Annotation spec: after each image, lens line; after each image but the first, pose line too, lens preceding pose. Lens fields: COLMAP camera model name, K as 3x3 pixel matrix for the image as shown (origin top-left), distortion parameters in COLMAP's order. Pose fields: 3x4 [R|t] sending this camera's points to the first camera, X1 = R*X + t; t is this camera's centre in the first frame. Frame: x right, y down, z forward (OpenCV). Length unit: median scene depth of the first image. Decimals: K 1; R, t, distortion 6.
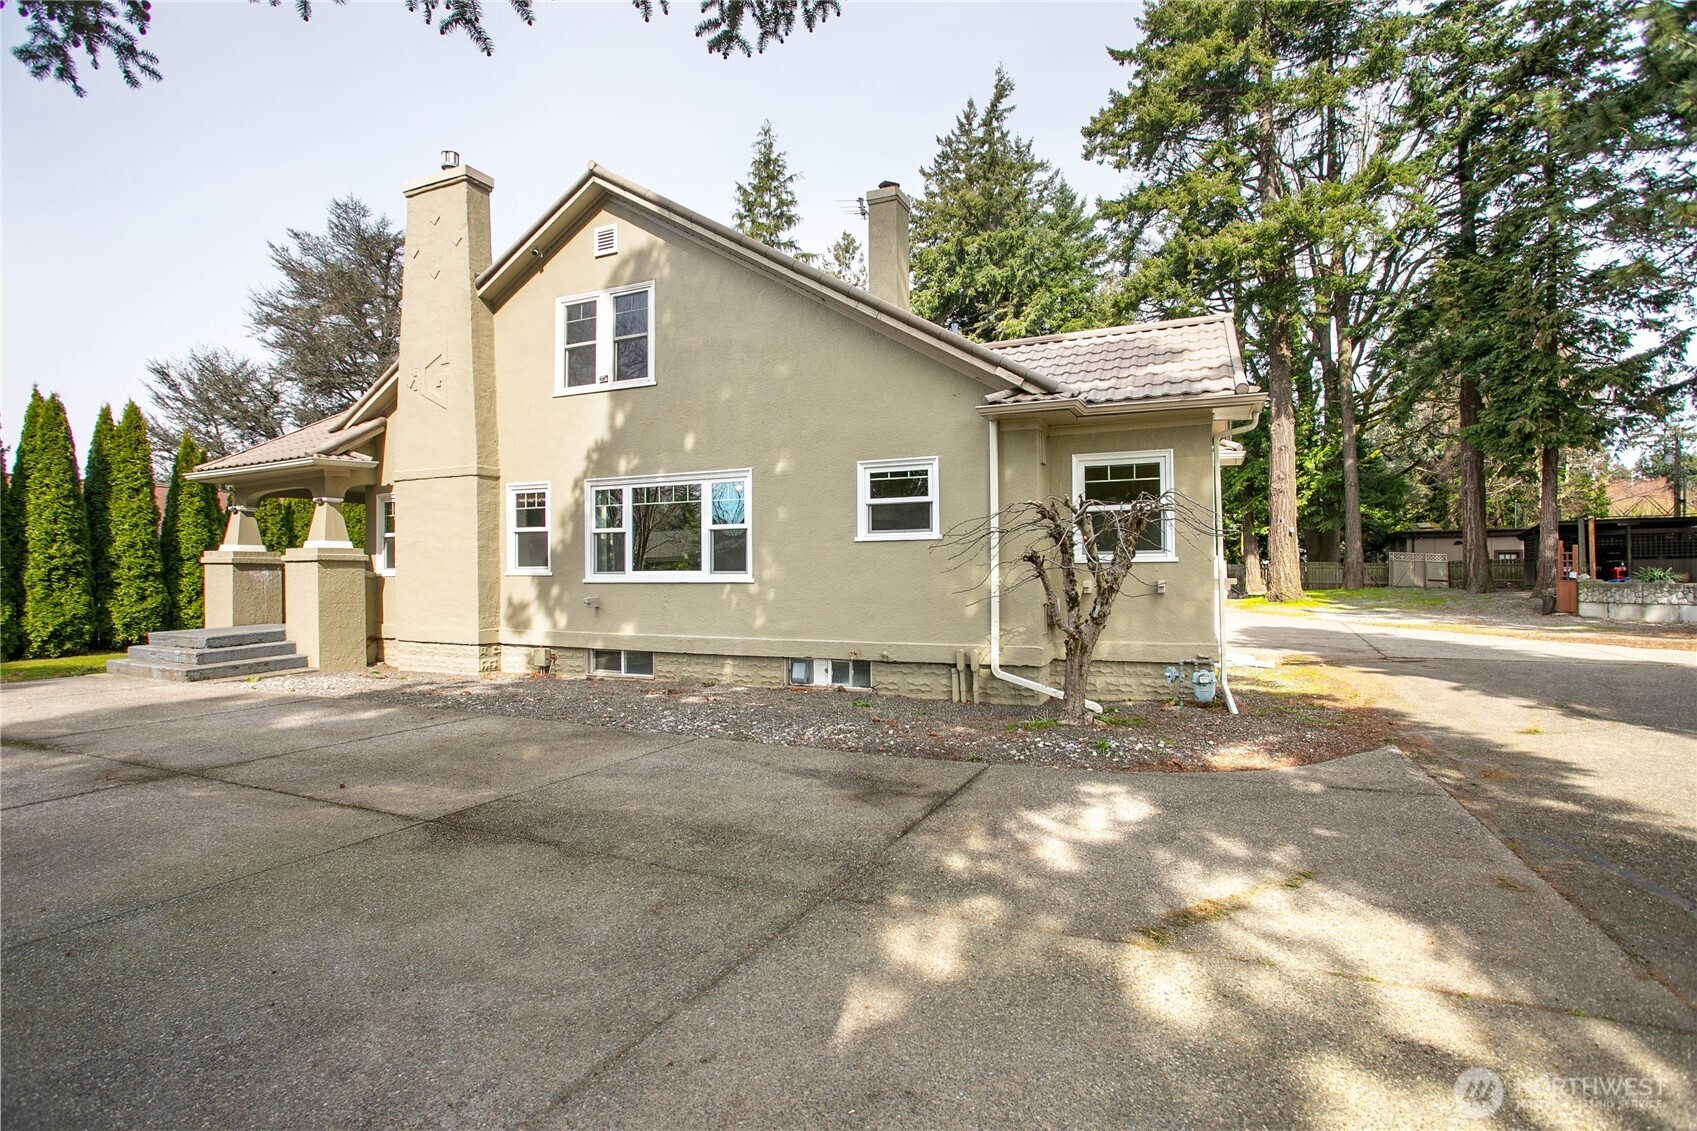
lens RADIAL K [[826.9, 0, 852.3], [0, 826.9, 578.2], [0, 0, 1]] dist [0.000398, -0.000041]
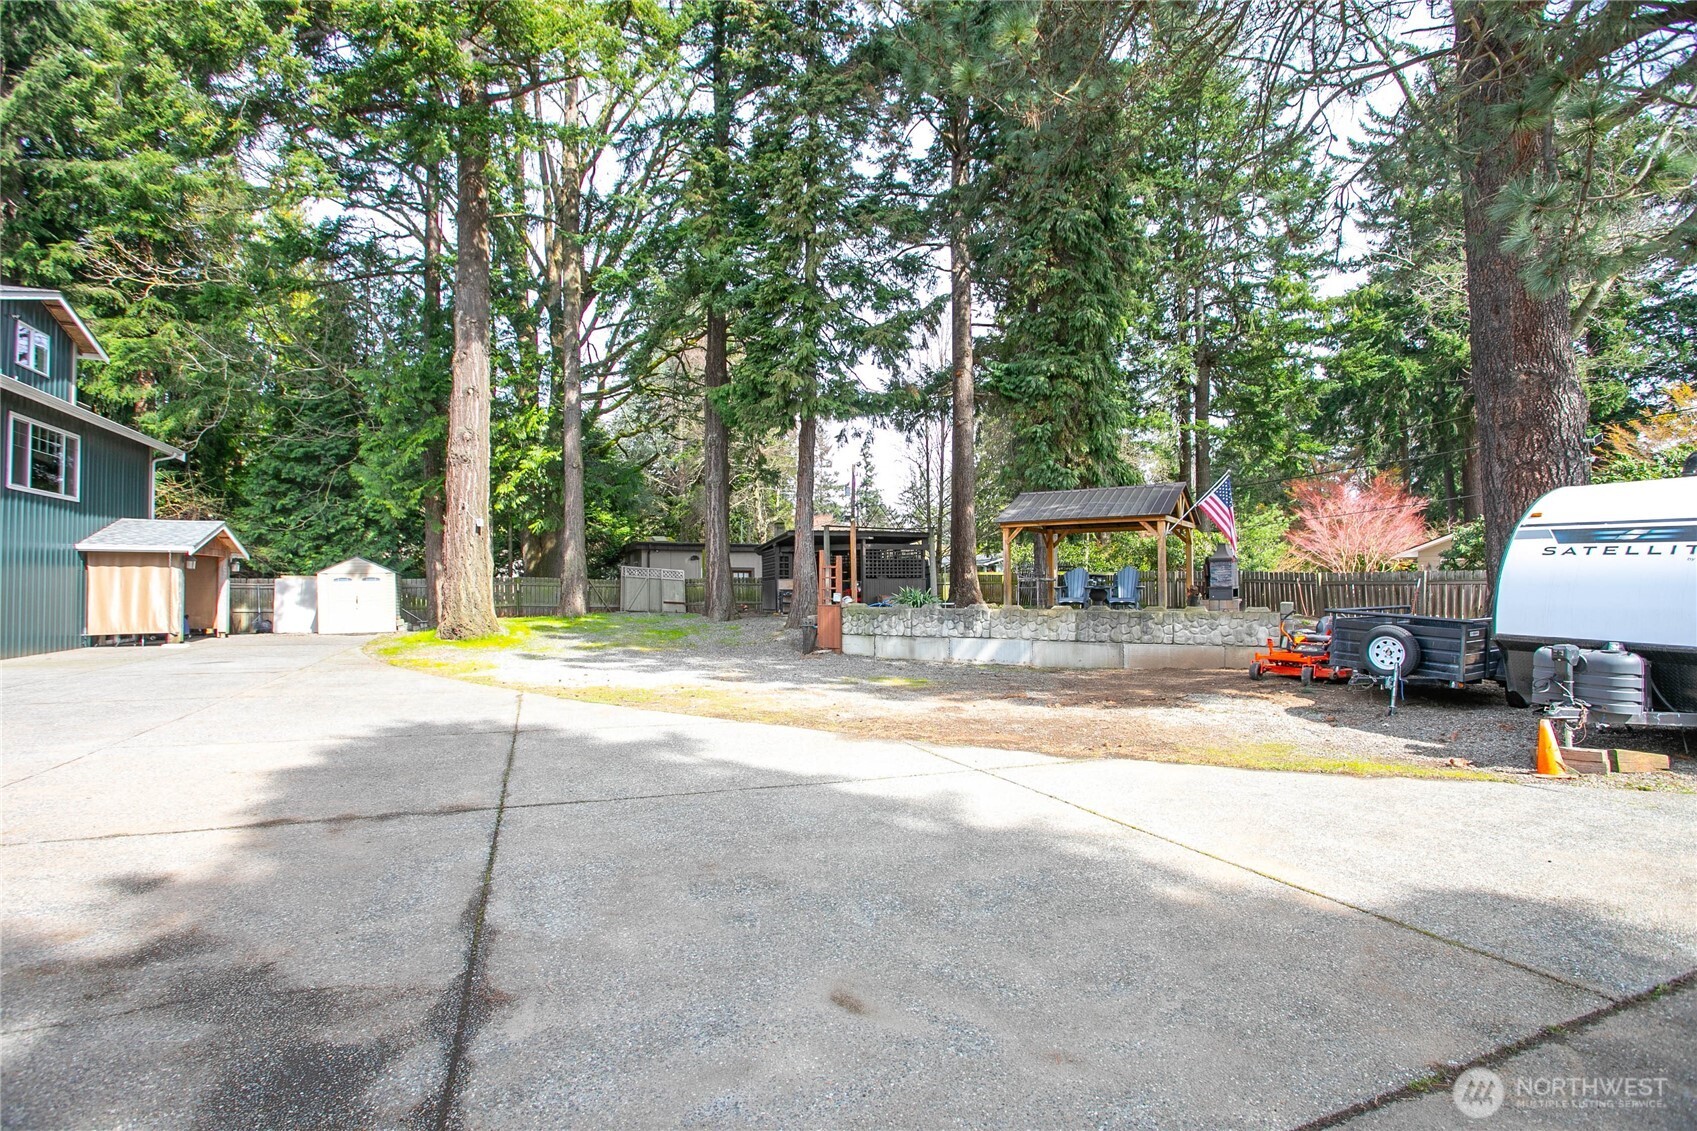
lens RADIAL K [[806.7, 0, 853.8], [0, 806.7, 554.6], [0, 0, 1]] dist [-0.010856, -0.000102]
pose [[0.660955, 0.037228, 0.749501, 0.348435], [0.003095, 0.998625, -0.052332, -0.004380], [-0.750419, 0.036909, 0.659931, 0.519779]]
